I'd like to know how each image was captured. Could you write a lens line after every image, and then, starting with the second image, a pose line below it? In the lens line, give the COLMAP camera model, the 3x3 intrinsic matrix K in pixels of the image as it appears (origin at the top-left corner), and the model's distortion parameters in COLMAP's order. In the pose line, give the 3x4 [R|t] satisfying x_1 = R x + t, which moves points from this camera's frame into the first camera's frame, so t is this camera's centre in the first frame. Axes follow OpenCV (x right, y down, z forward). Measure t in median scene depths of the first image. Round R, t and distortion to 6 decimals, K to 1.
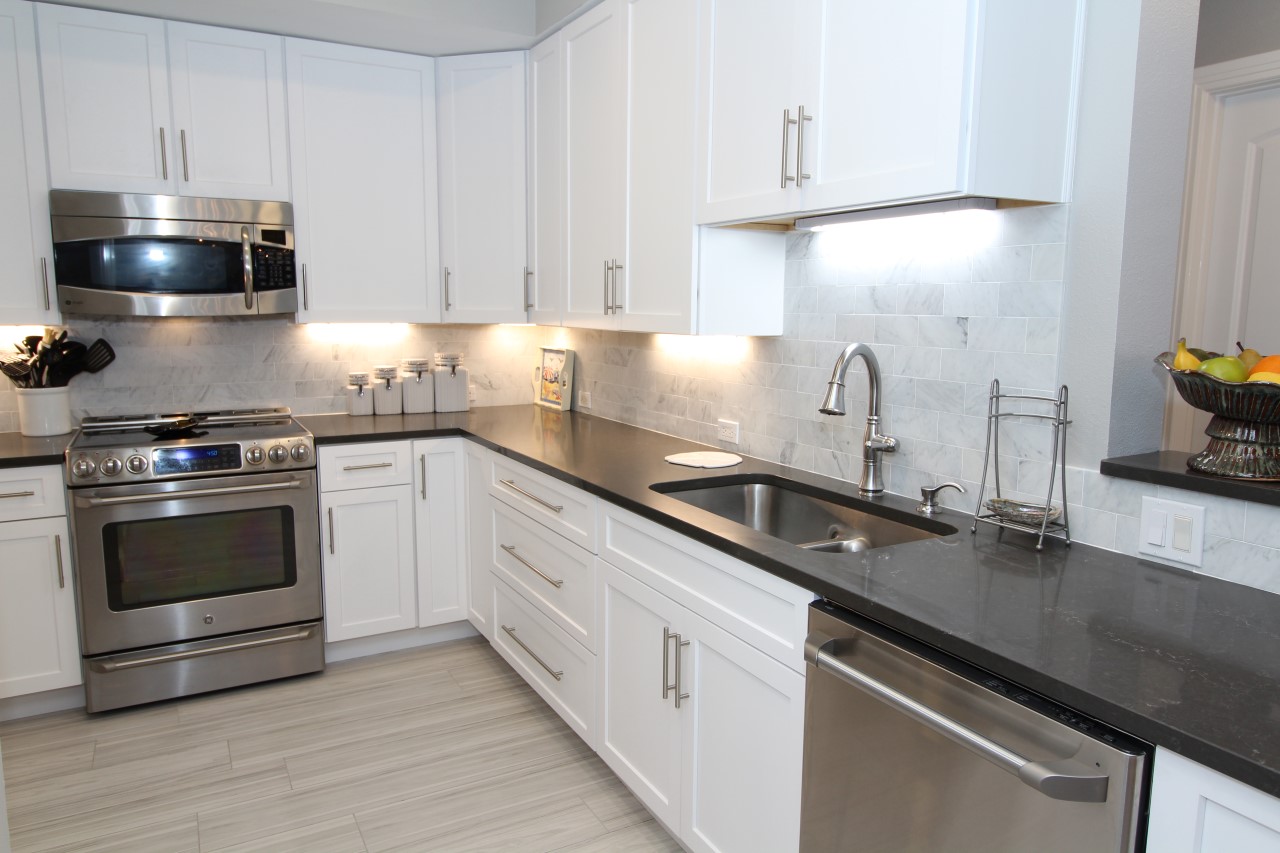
lens RADIAL K [[868.8, 0, 640.0], [0, 868.8, 424.1], [0, 0, 1]] dist [-0.000426, -0.001401]
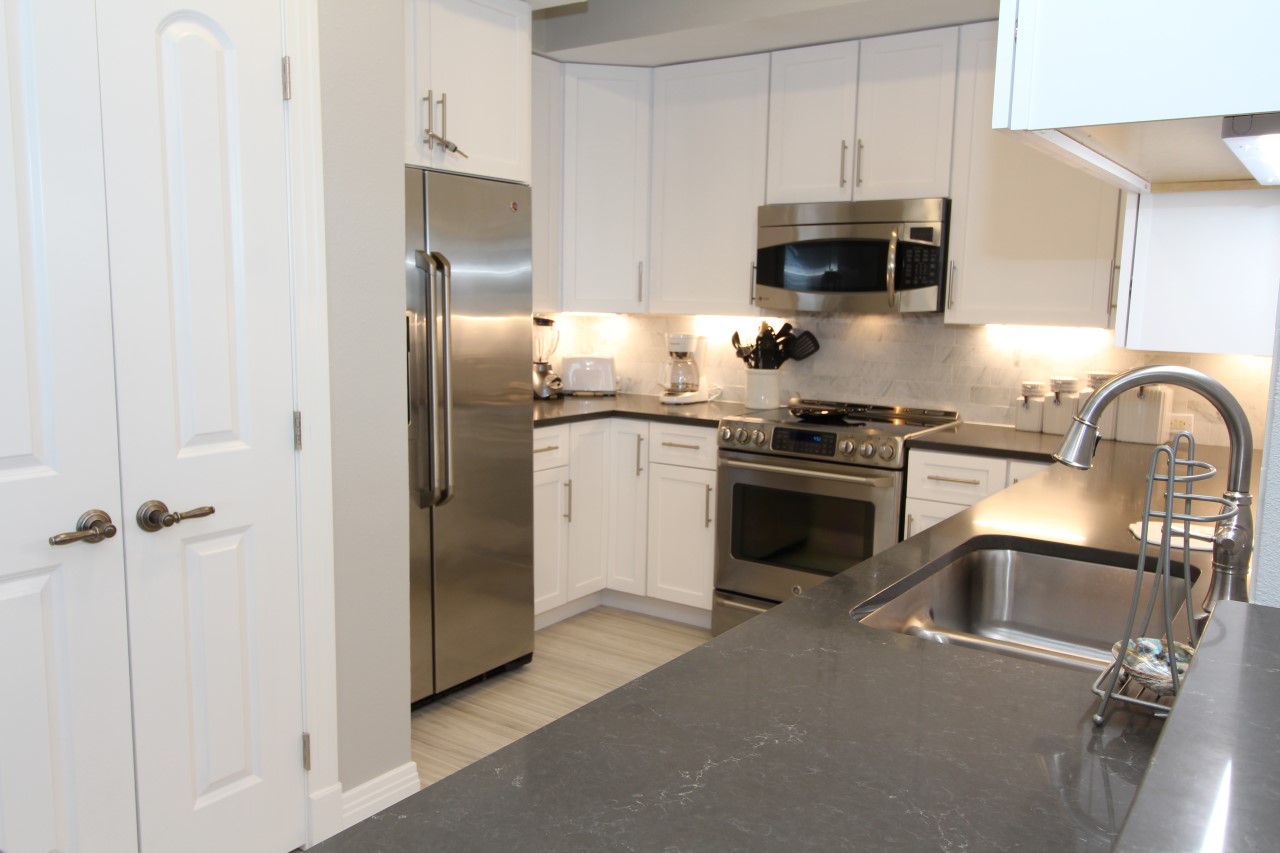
lens RADIAL K [[994.3, 0, 640.0], [0, 994.3, 426.5], [0, 0, 1]] dist [0.003104, 0.000385]
pose [[0.427932, 0.119542, -0.895871, 0.475878], [-0.142452, 0.987746, 0.063756, -0.026655], [0.892514, 0.100335, 0.439717, 0.241283]]
